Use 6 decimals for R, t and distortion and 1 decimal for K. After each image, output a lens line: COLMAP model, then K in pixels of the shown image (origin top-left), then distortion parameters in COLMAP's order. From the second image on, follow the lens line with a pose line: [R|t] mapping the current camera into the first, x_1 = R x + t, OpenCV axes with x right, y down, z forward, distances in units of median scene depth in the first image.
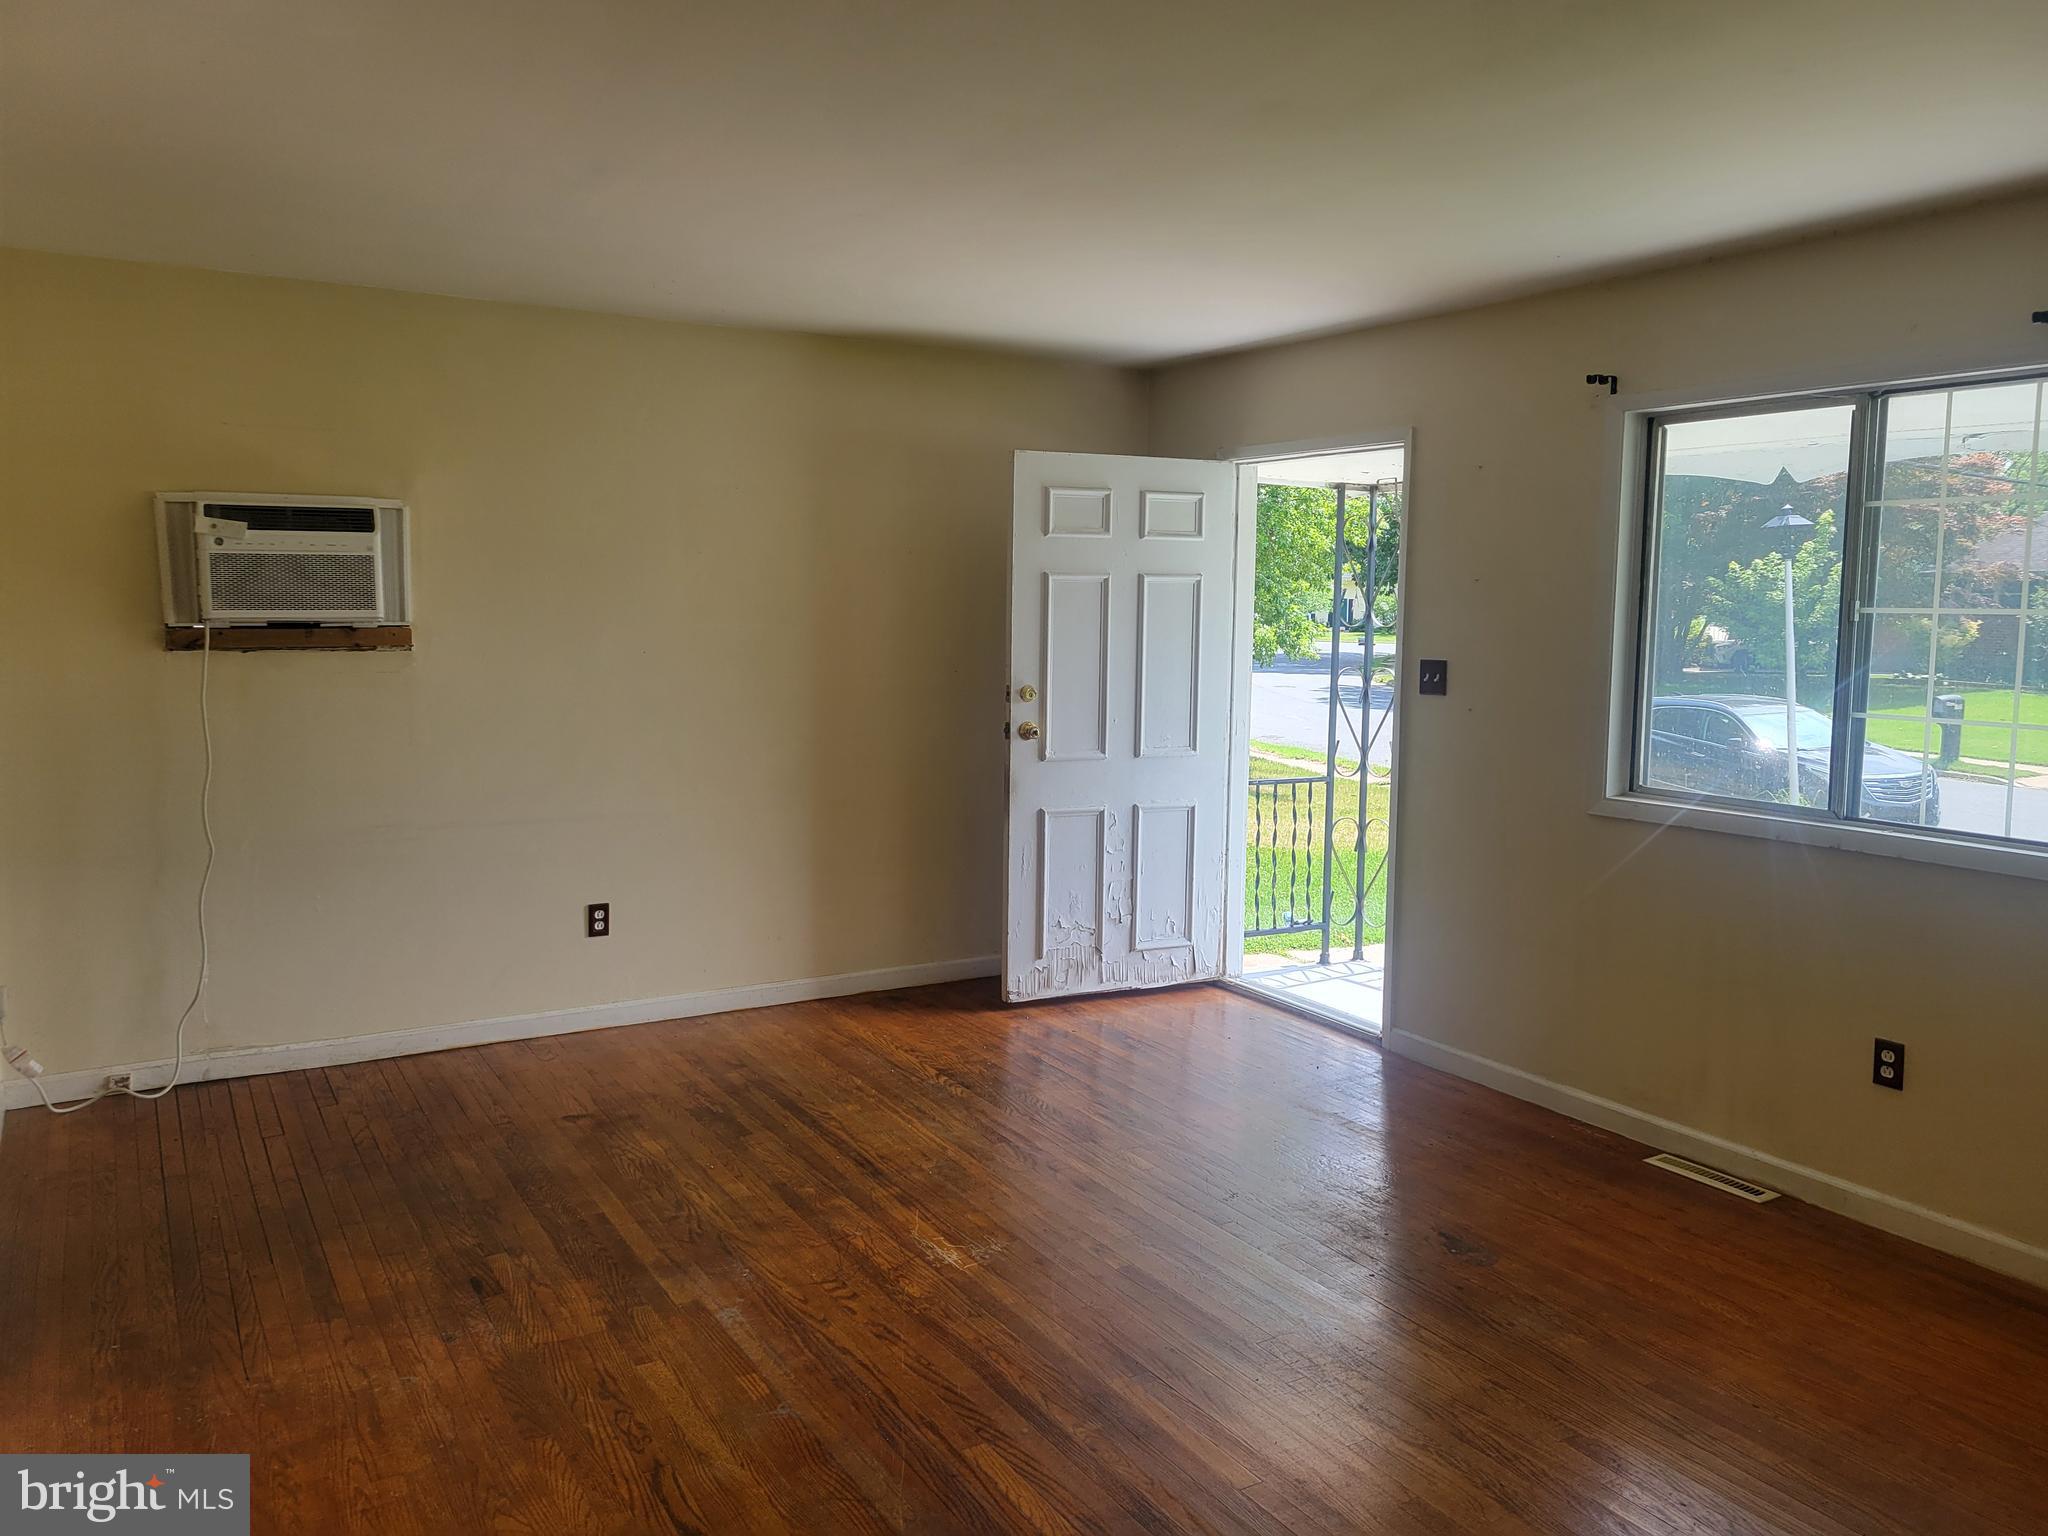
lens RADIAL K [[1557.7, 0, 1024.0], [0, 1557.7, 768.0], [0, 0, 1]] dist [0.062167, -0.057427]
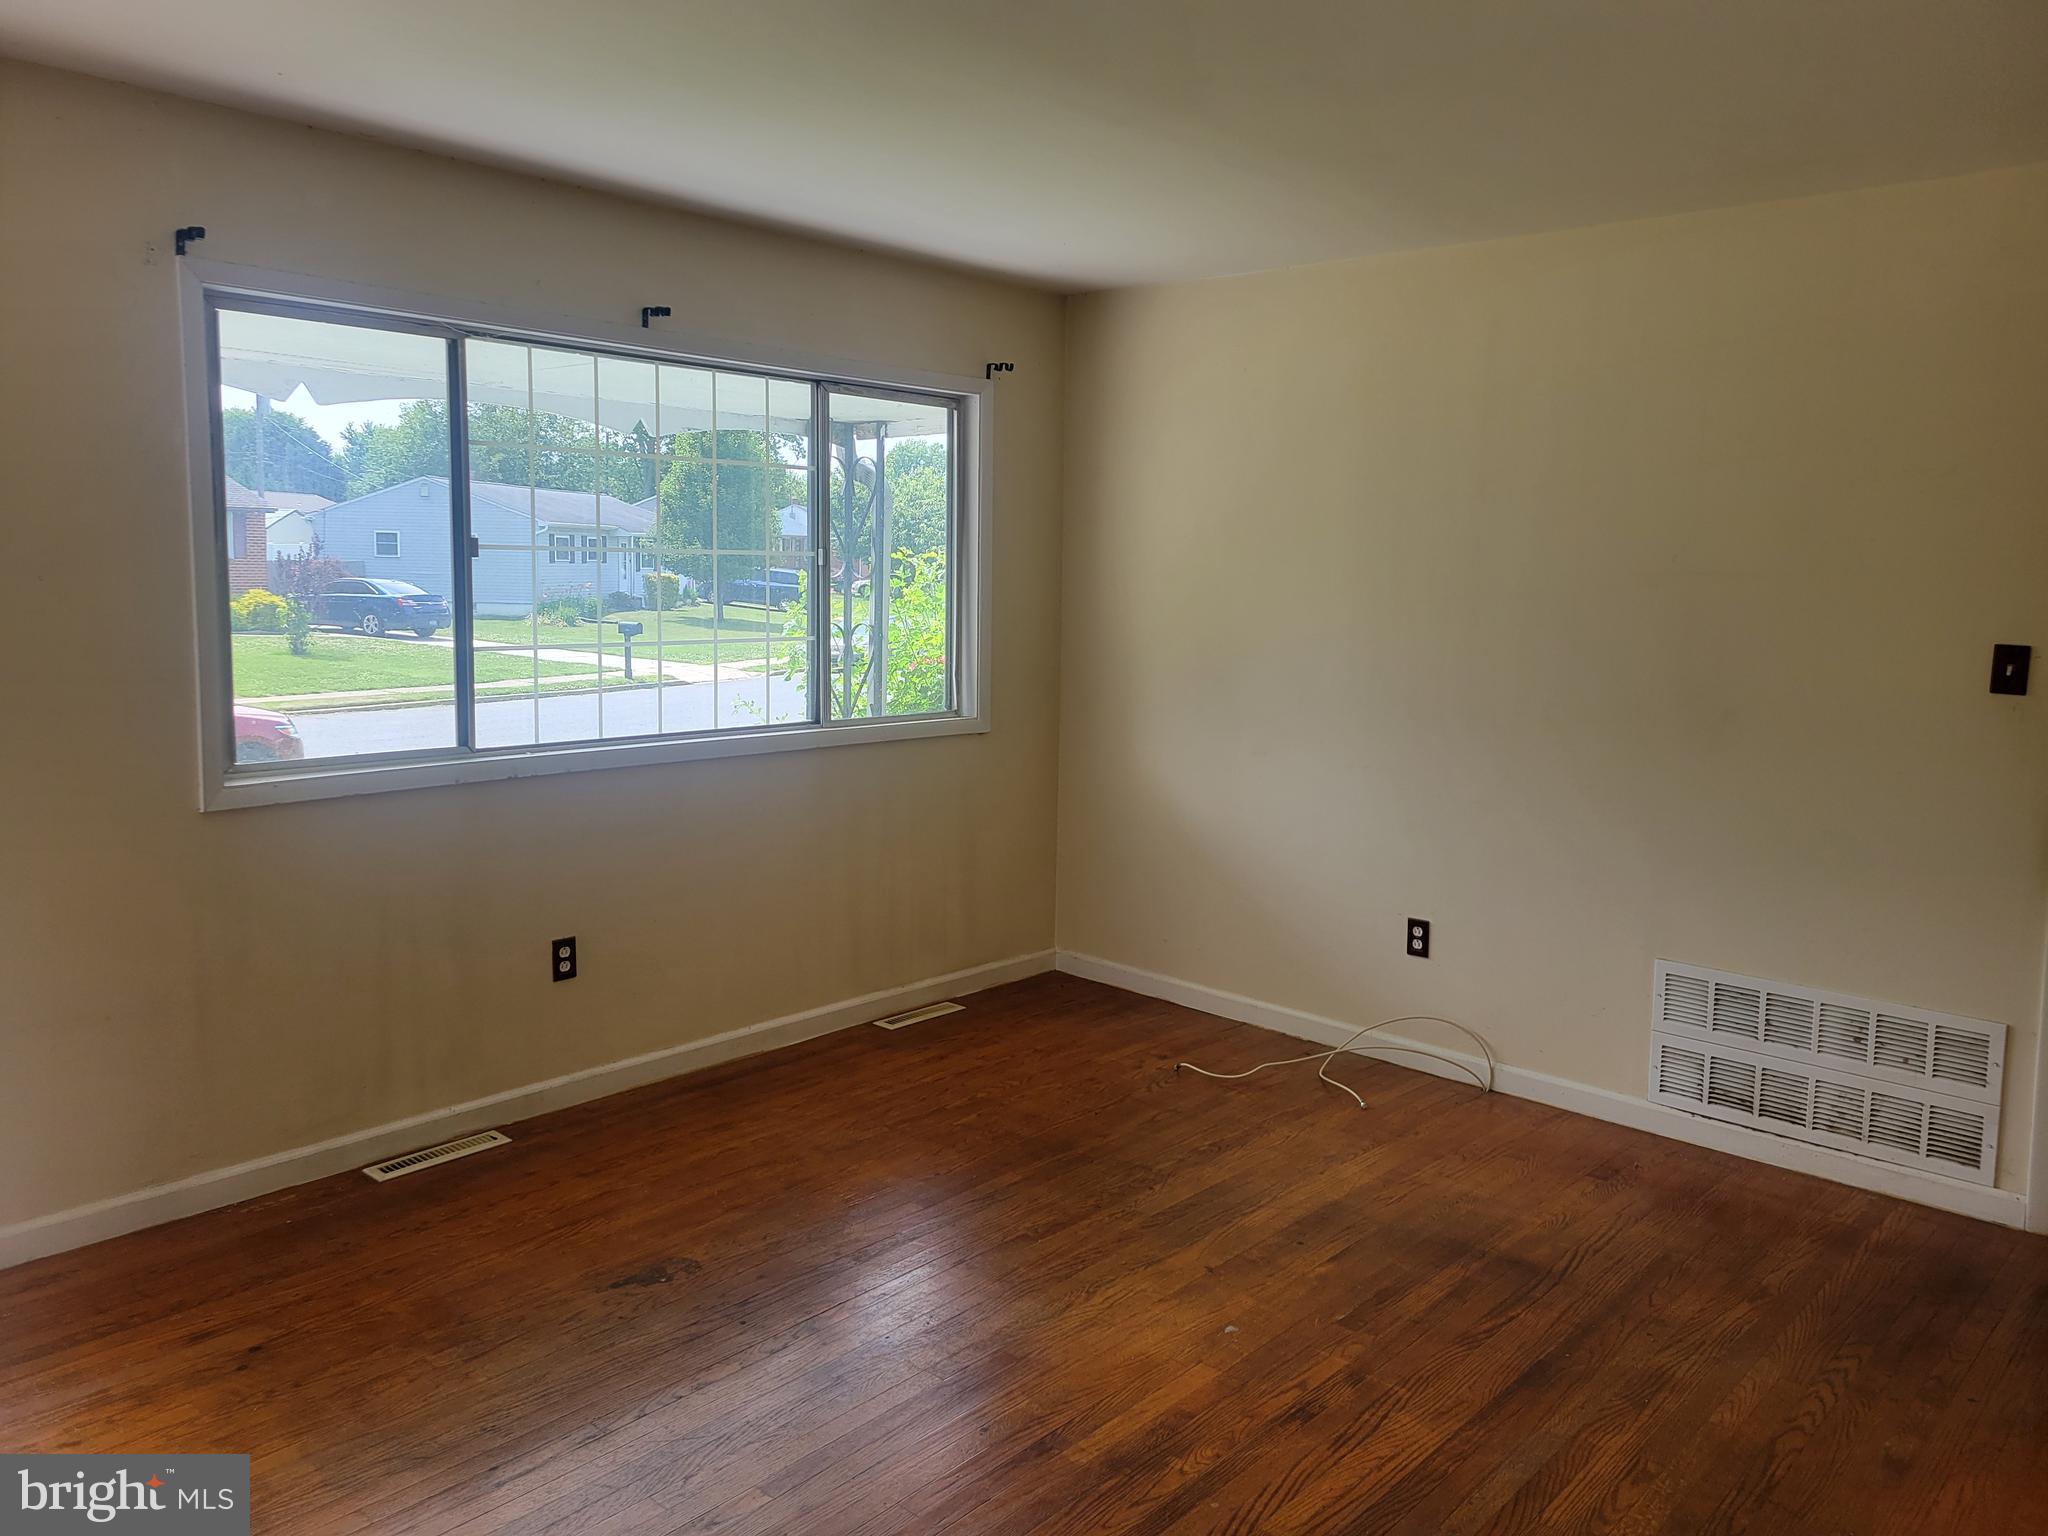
lens RADIAL K [[1572.7, 0, 1026.4], [0, 1572.7, 730.6], [0, 0, 1]] dist [0.062923, -0.001468]
pose [[-0.301639, -0.129734, 0.944554, -0.457426], [0.078453, 0.983962, 0.160200, -0.096770], [-0.950189, 0.122426, -0.286623, 0.784073]]
